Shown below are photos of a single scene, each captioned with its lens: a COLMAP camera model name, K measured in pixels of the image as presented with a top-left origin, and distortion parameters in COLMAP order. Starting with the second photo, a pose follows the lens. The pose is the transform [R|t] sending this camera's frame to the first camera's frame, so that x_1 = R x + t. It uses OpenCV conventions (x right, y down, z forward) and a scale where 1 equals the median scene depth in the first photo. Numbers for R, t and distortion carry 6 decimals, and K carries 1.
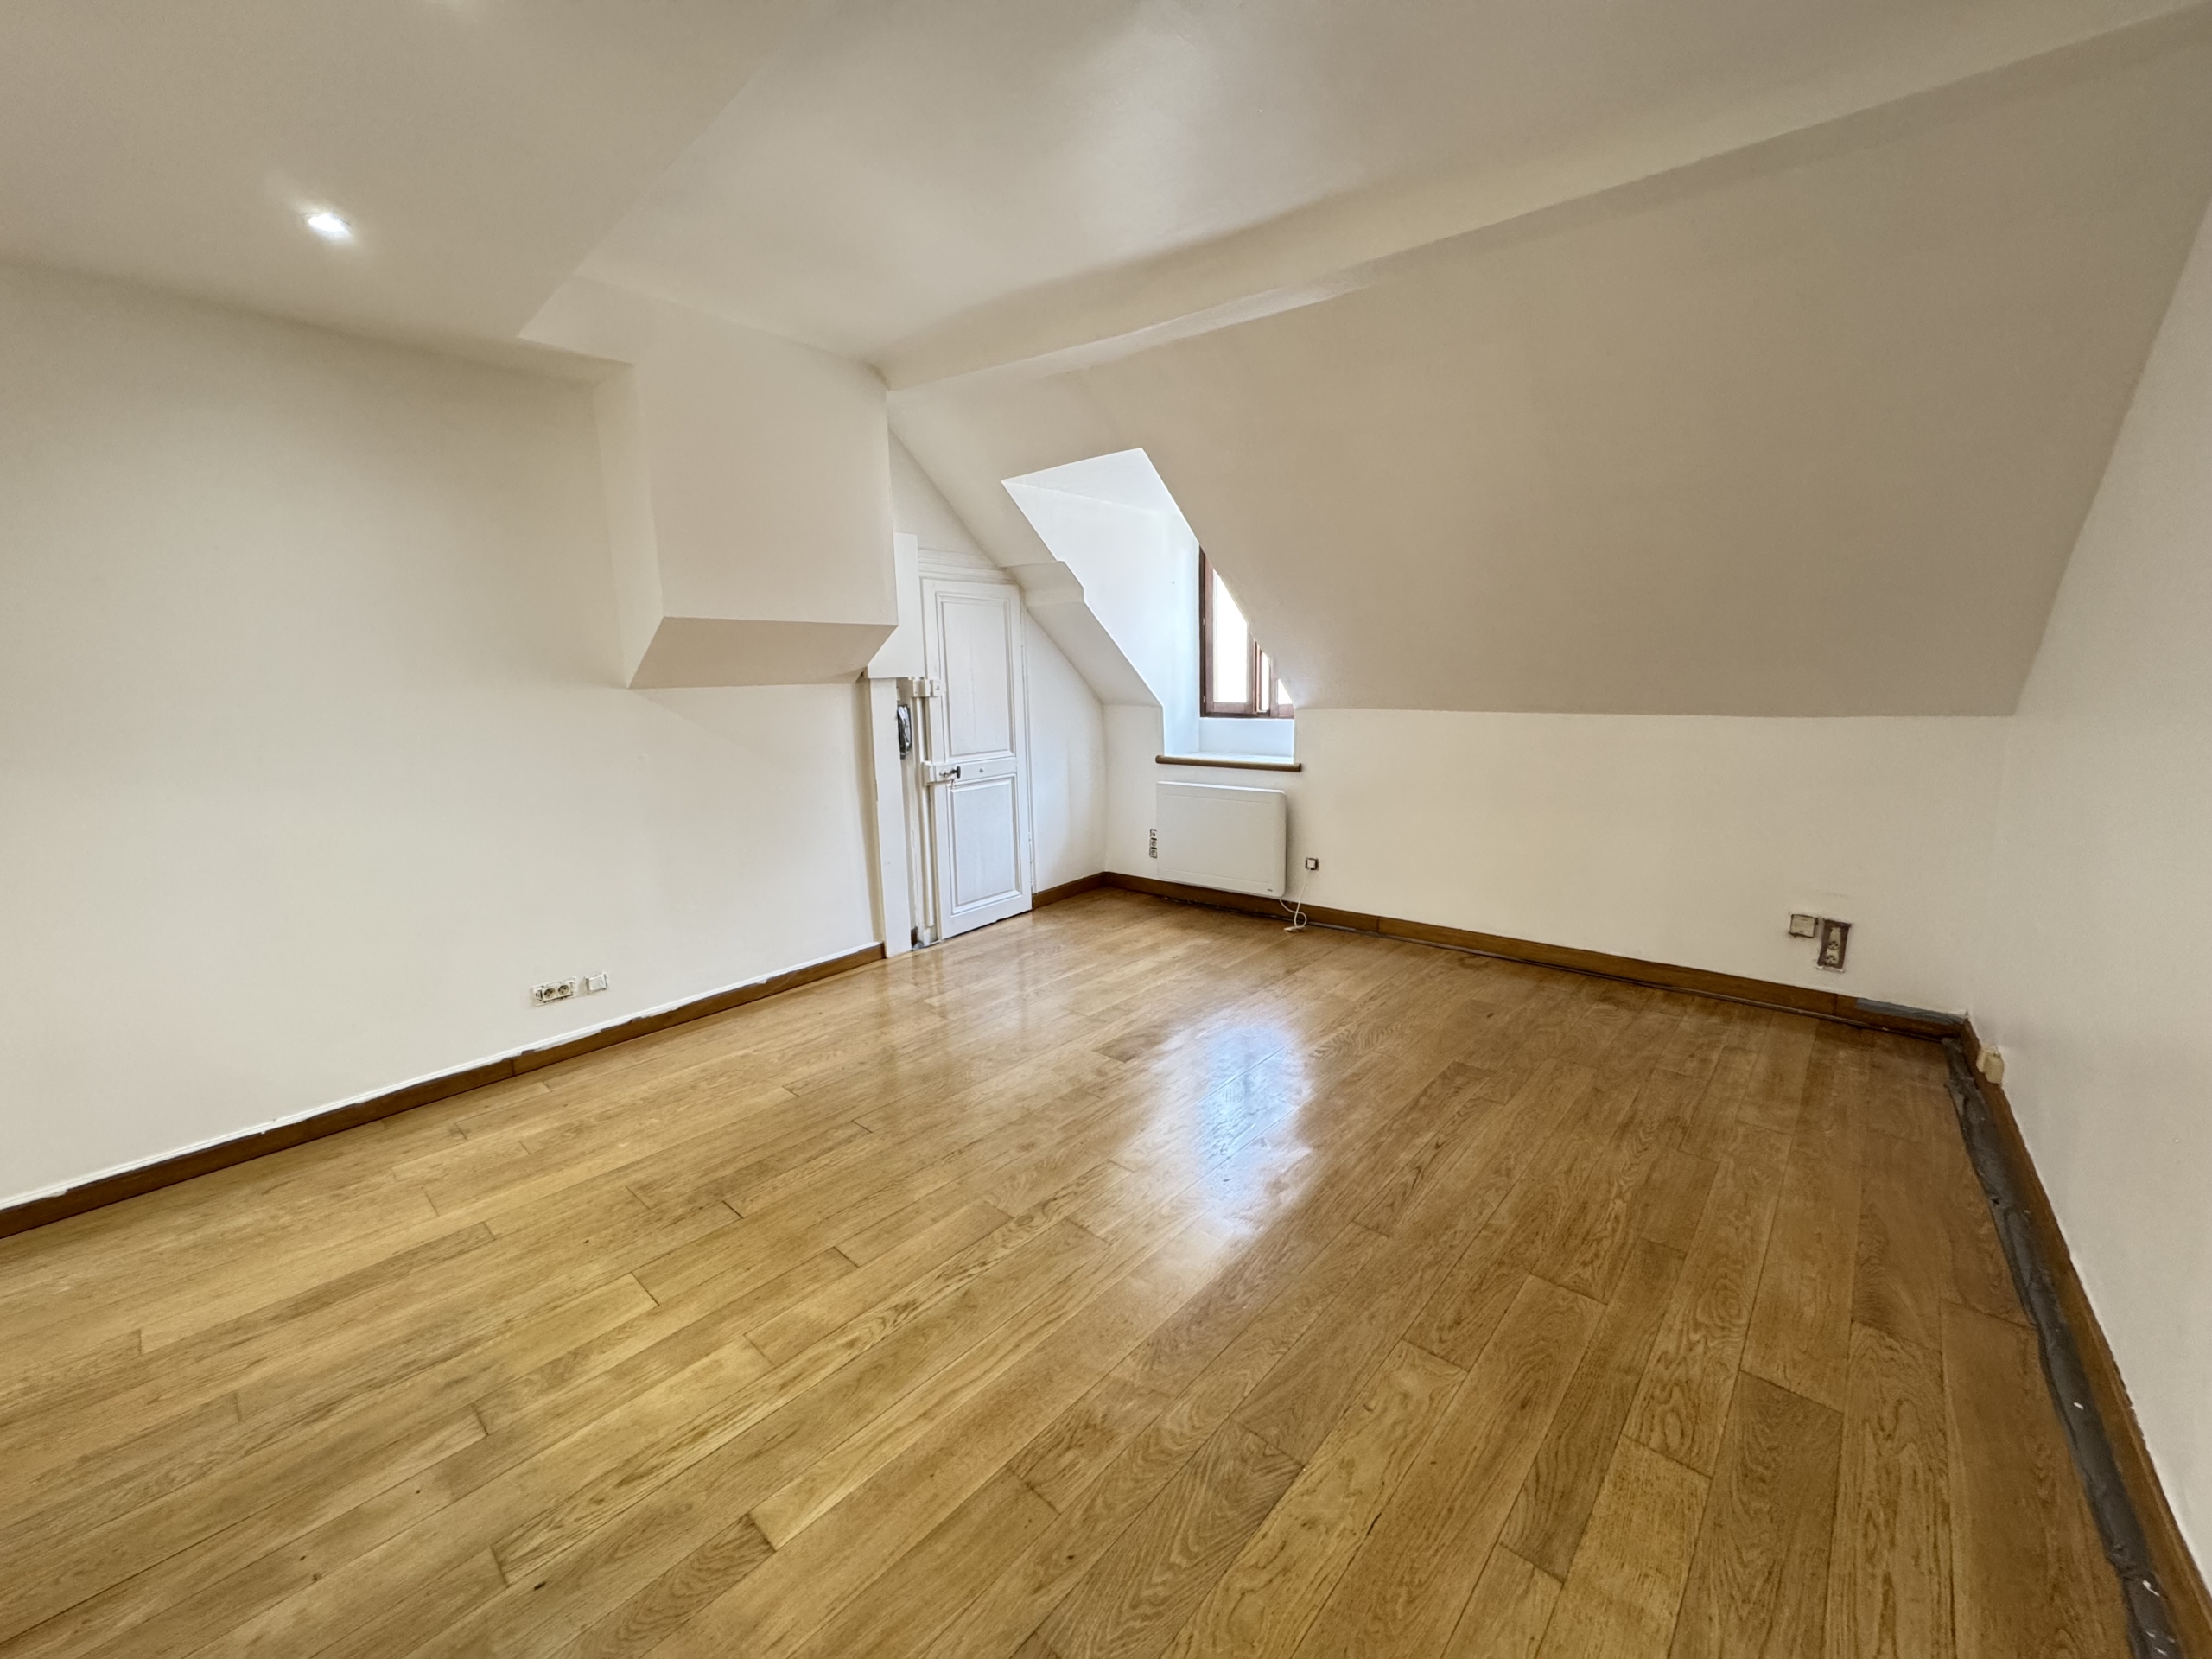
lens RADIAL K [[881.1, 0, 1103.2], [0, 881.1, 825.6], [0, 0, 1]] dist [-0.003125, 0.000104]
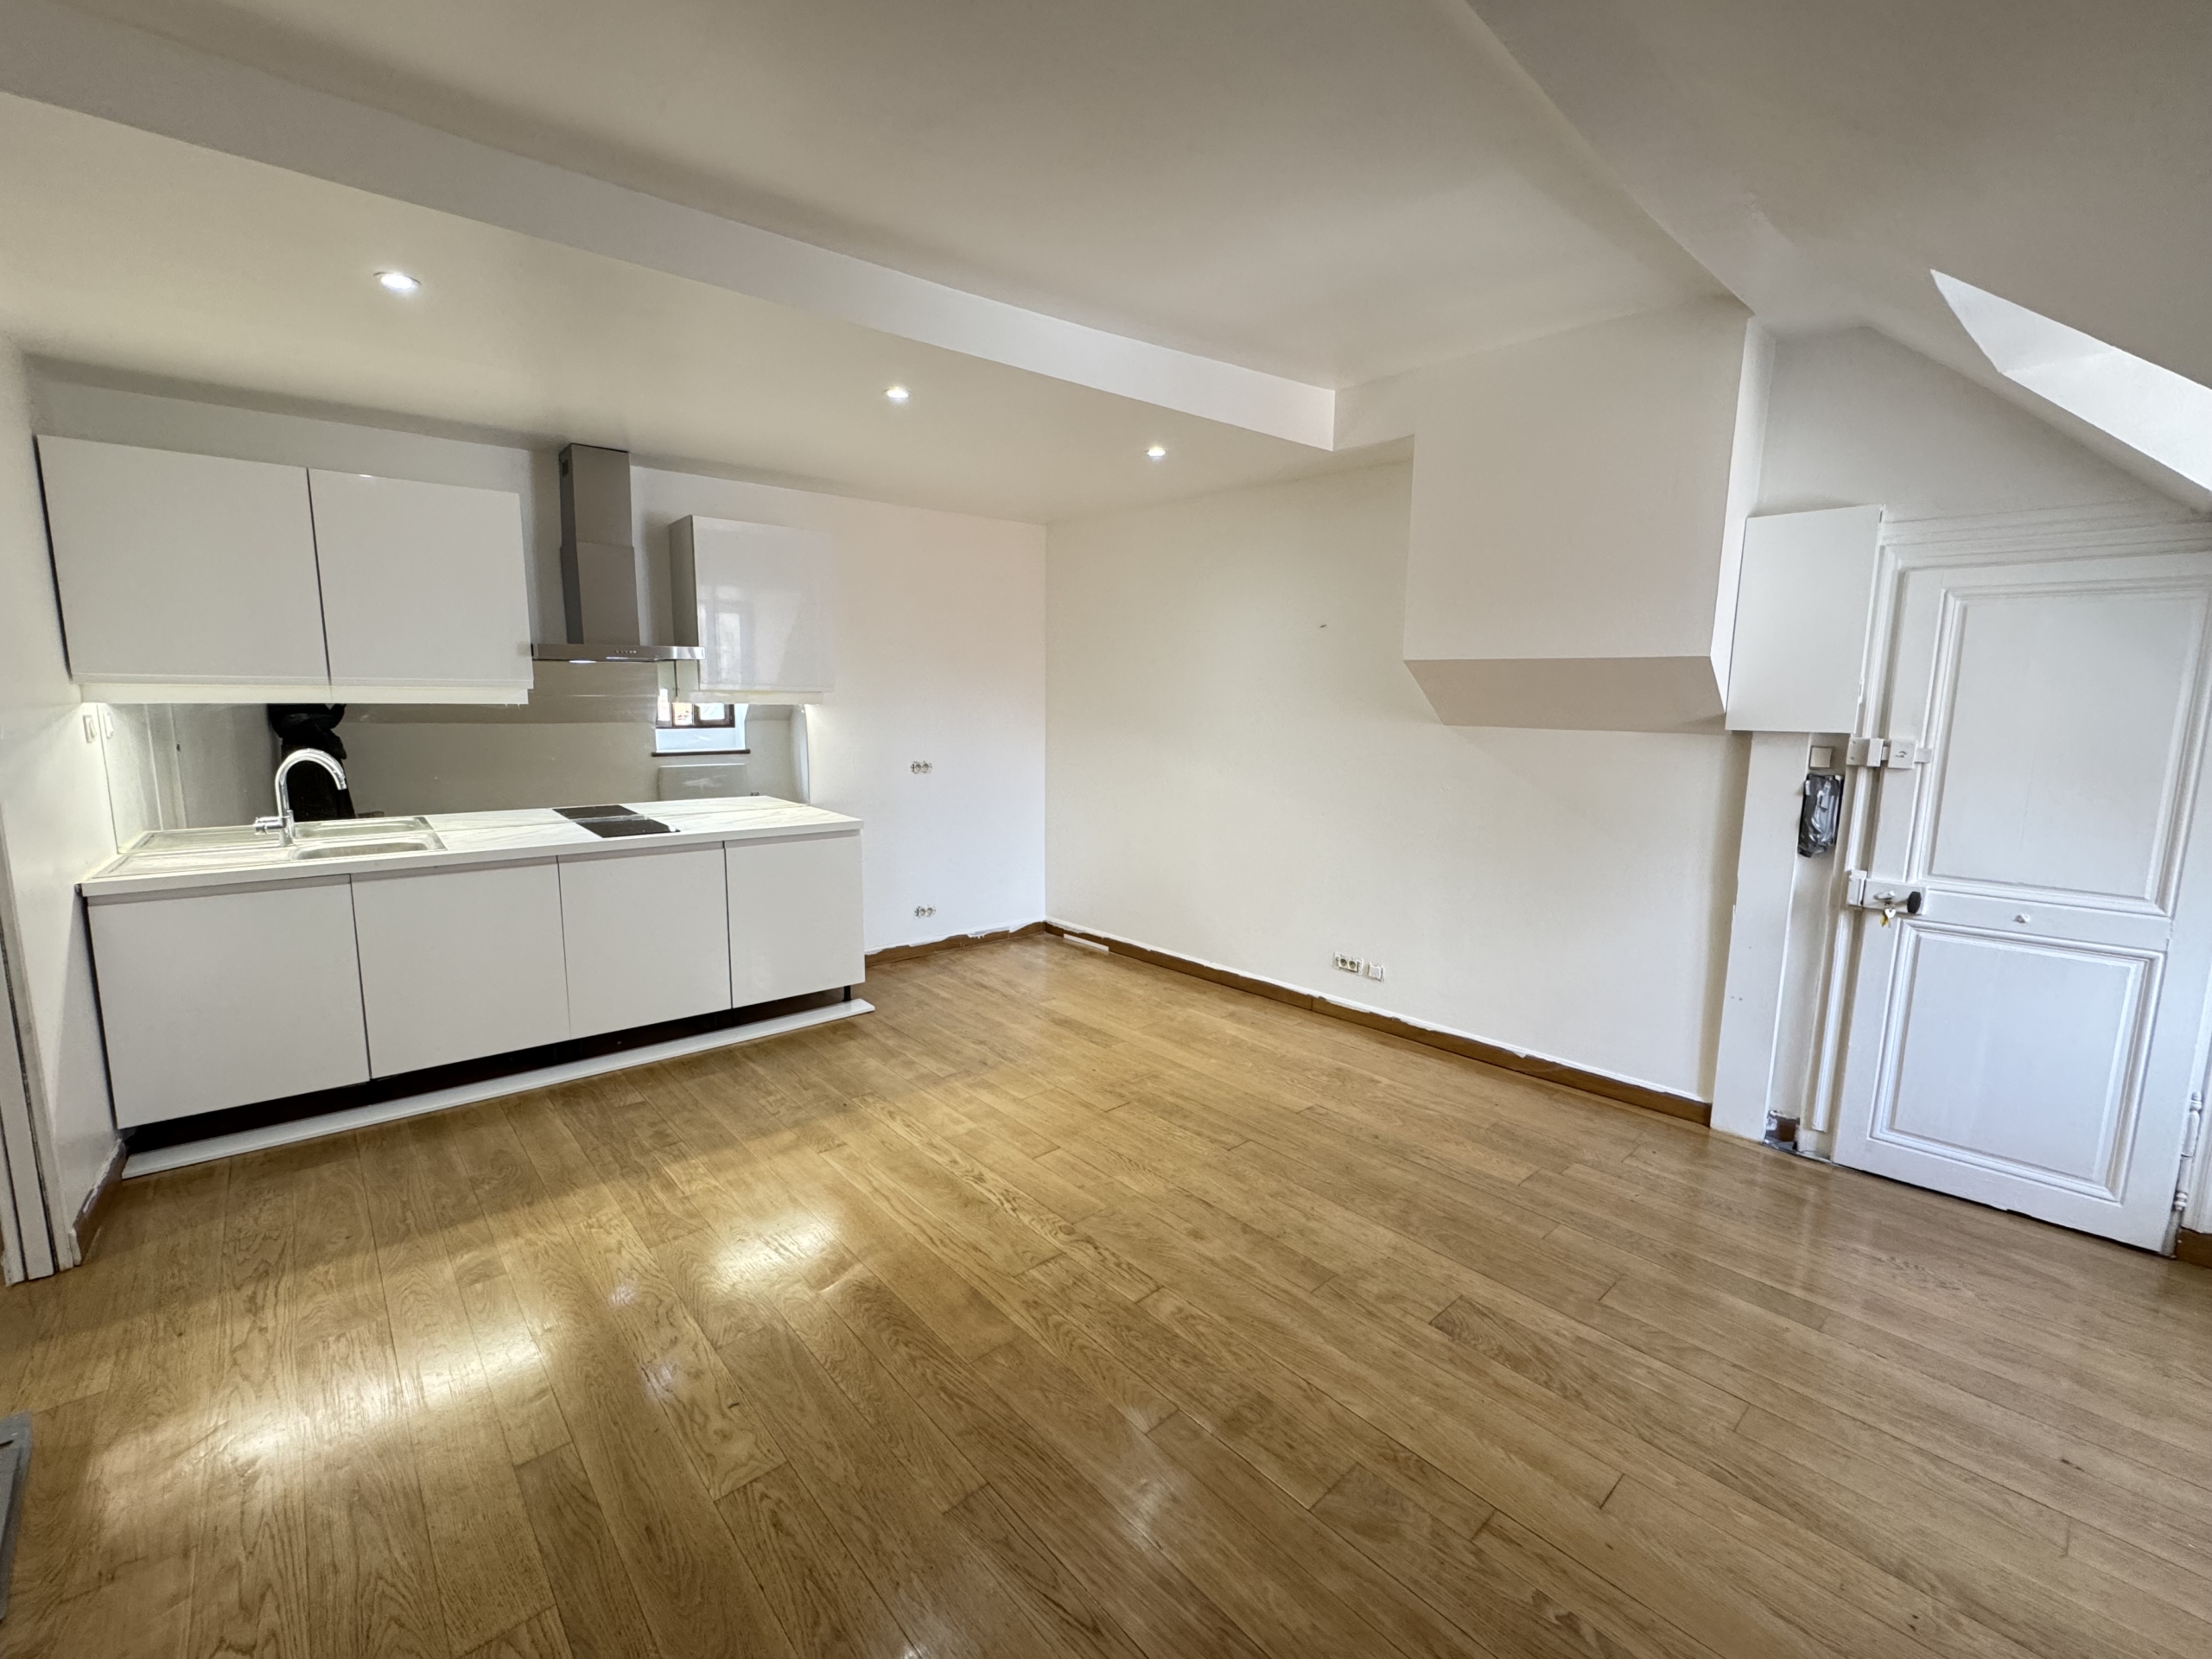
lens RADIAL K [[925.4, 0, 1108.5], [0, 925.4, 831.0], [0, 0, 1]] dist [-0.004627, -0.000015]
pose [[-0.106521, 0.165550, -0.980432, 0.910516], [-0.182799, 0.965974, 0.182969, -0.232779], [0.977363, 0.198712, -0.072634, 1.011366]]
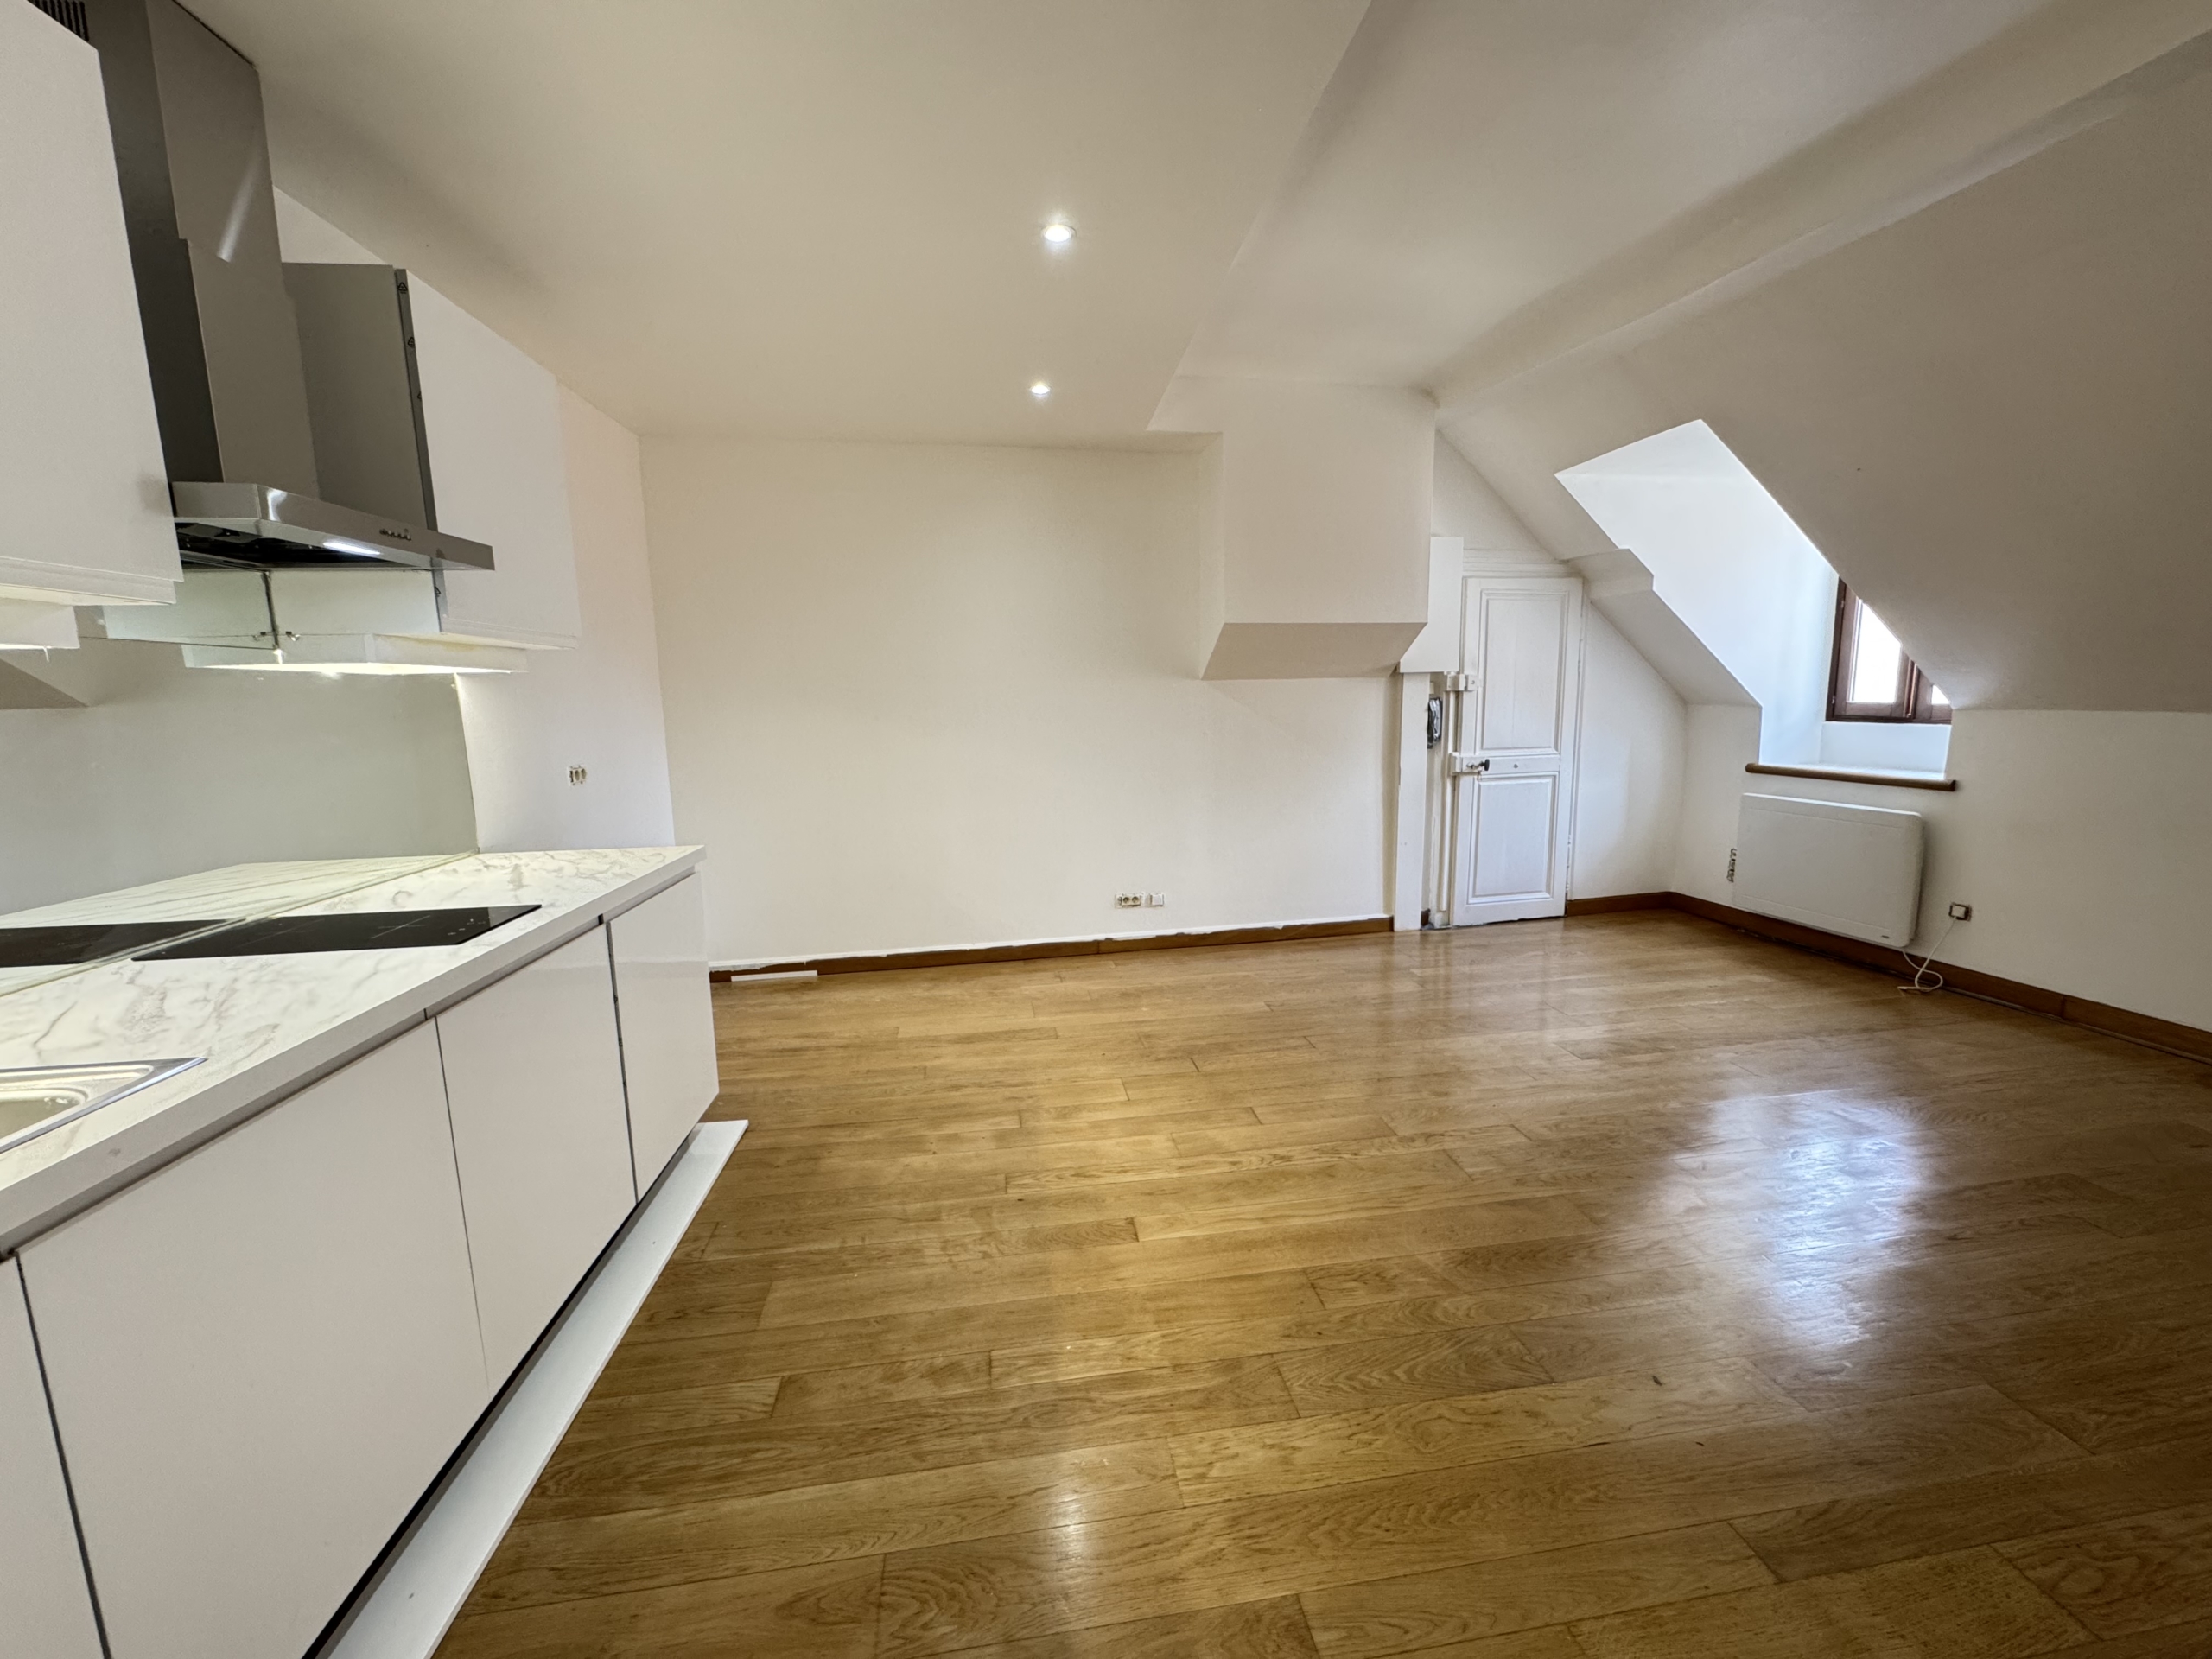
lens RADIAL K [[881.1, 0, 1101.2], [0, 881.1, 829.4], [0, 0, 1]] dist [-0.003125, 0.000104]
pose [[0.770494, 0.101827, -0.629261, 0.274204], [-0.105778, 0.993897, 0.031313, 0.056010], [0.628609, 0.042436, 0.776563, -0.141152]]
